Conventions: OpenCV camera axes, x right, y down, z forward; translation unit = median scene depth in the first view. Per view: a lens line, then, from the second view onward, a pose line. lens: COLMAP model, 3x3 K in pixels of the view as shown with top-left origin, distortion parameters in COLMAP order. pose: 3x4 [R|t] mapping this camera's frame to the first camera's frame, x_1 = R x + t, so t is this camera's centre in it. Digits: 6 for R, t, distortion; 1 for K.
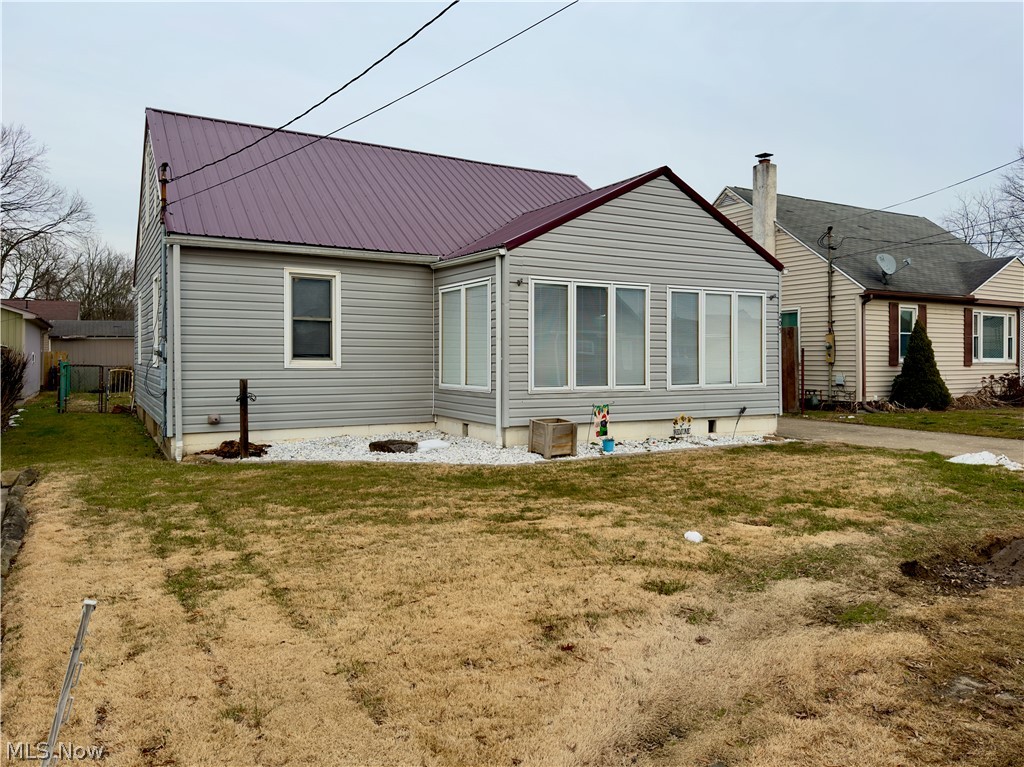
lens RADIAL K [[735.2, 0, 511.5], [0, 735.2, 353.8], [0, 0, 1]] dist [0.005472, 0.000871]
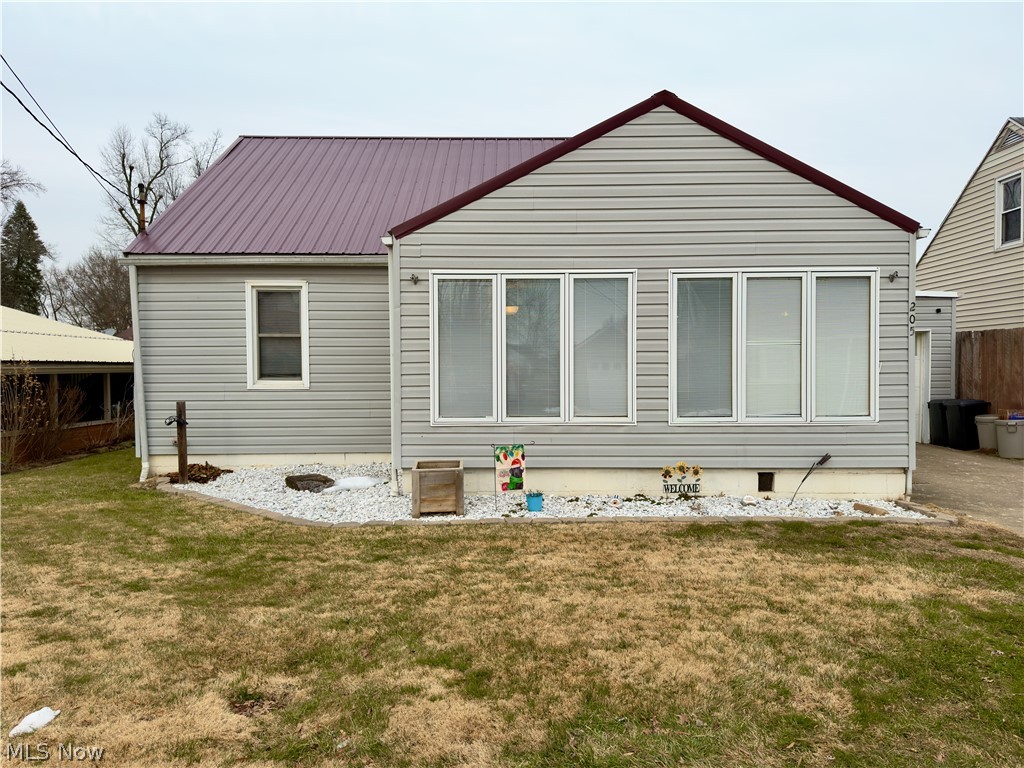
lens RADIAL K [[719.4, 0, 512.0], [0, 719.4, 384.0], [0, 0, 1]] dist [0.000129, 0.000112]
pose [[0.868061, 0.004000, -0.496441, 0.429844], [0.009137, 0.999669, 0.024031, -0.005754], [0.496373, -0.025396, 0.867738, 0.369706]]
